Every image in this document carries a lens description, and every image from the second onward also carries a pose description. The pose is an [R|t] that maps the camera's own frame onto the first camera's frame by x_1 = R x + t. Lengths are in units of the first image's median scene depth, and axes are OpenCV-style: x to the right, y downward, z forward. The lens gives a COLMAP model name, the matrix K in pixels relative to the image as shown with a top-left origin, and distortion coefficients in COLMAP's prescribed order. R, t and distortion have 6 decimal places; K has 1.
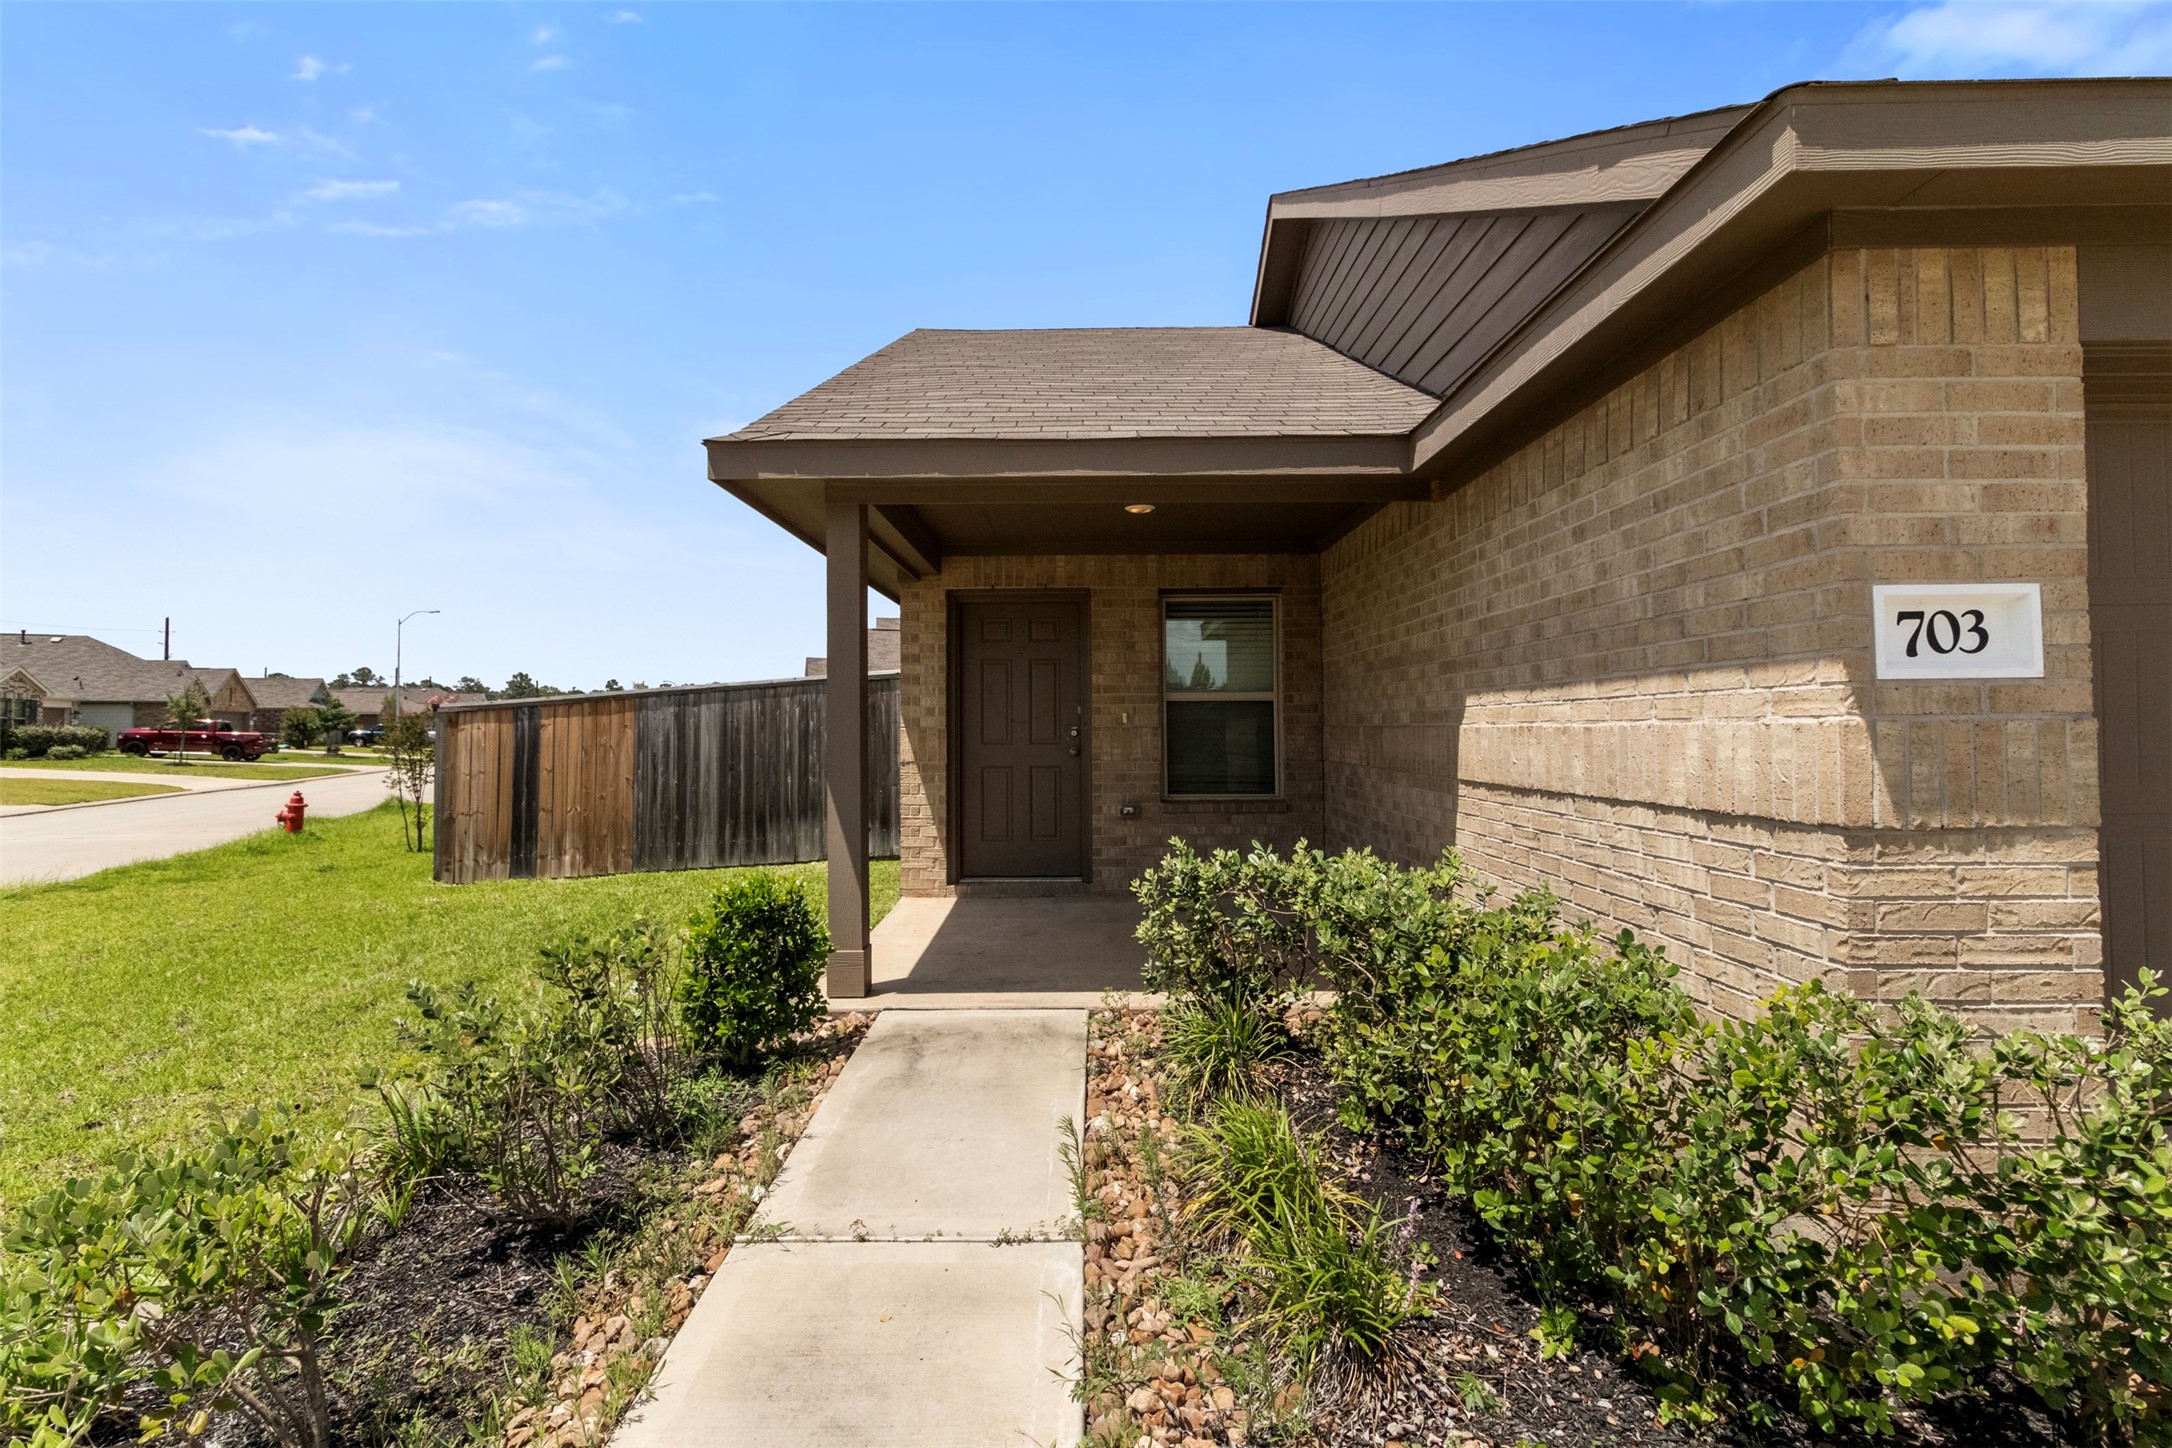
lens RADIAL K [[1022.2, 0, 1078.7], [0, 1022.2, 664.9], [0, 0, 1]] dist [0.001120, 0.000453]
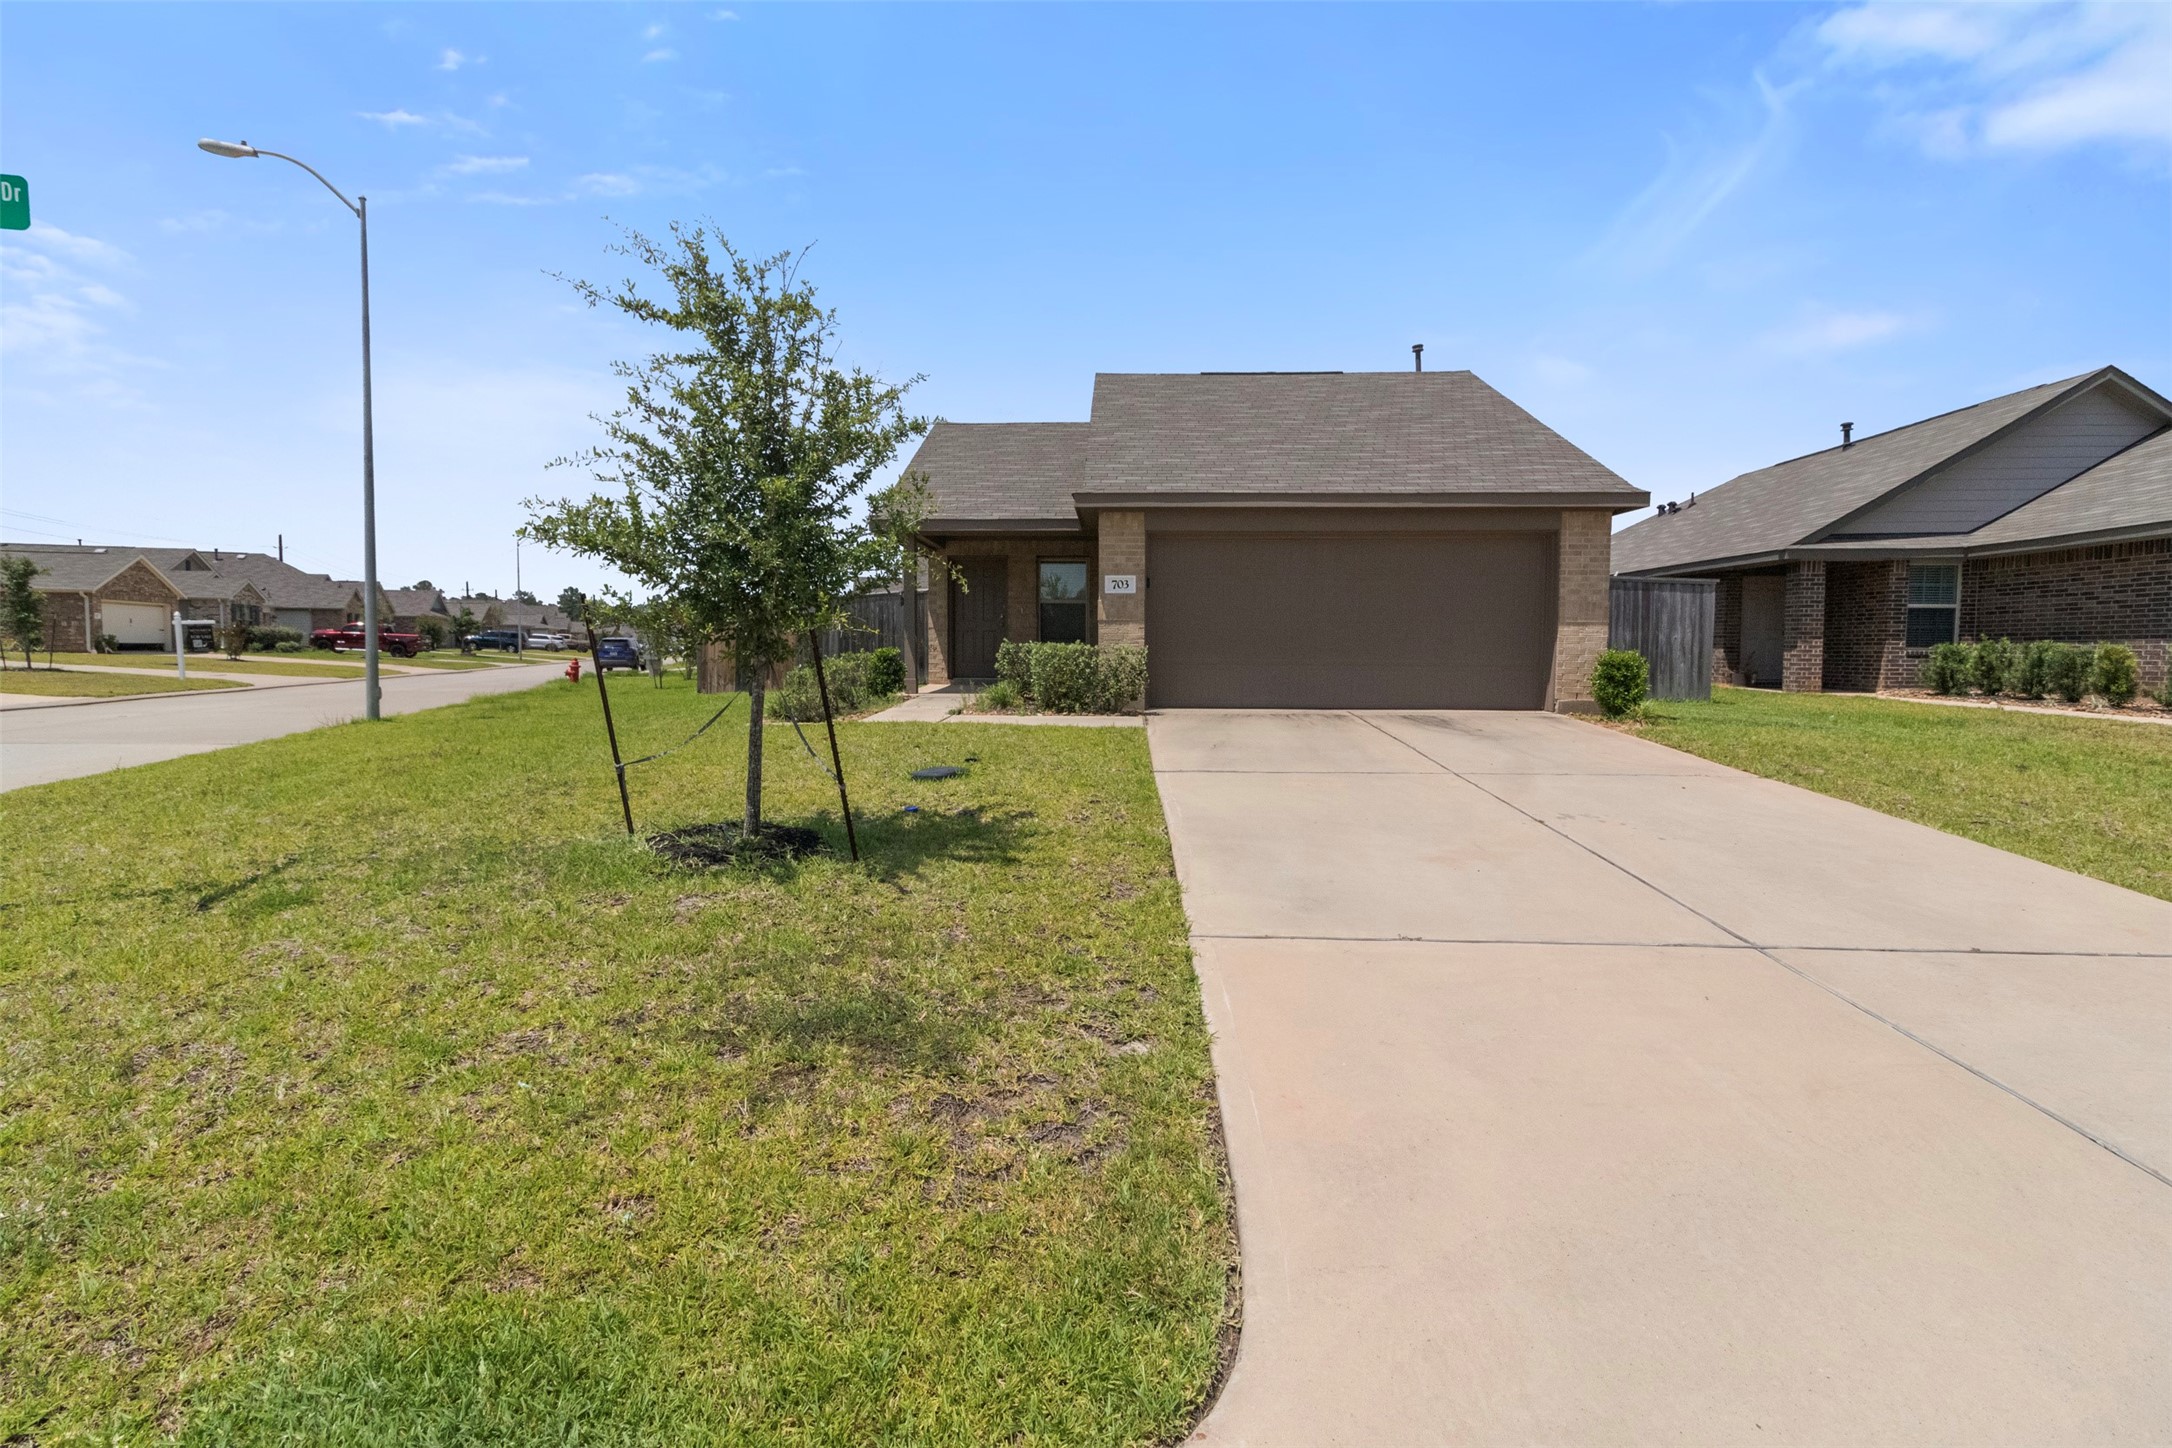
lens RADIAL K [[1022.2, 0, 1078.7], [0, 1022.2, 664.9], [0, 0, 1]] dist [0.001120, 0.000453]
pose [[0.999392, 0.009848, -0.033443, 0.146296], [-0.007139, 0.996755, 0.080184, -0.007137], [0.034124, -0.079897, 0.996219, -0.779447]]
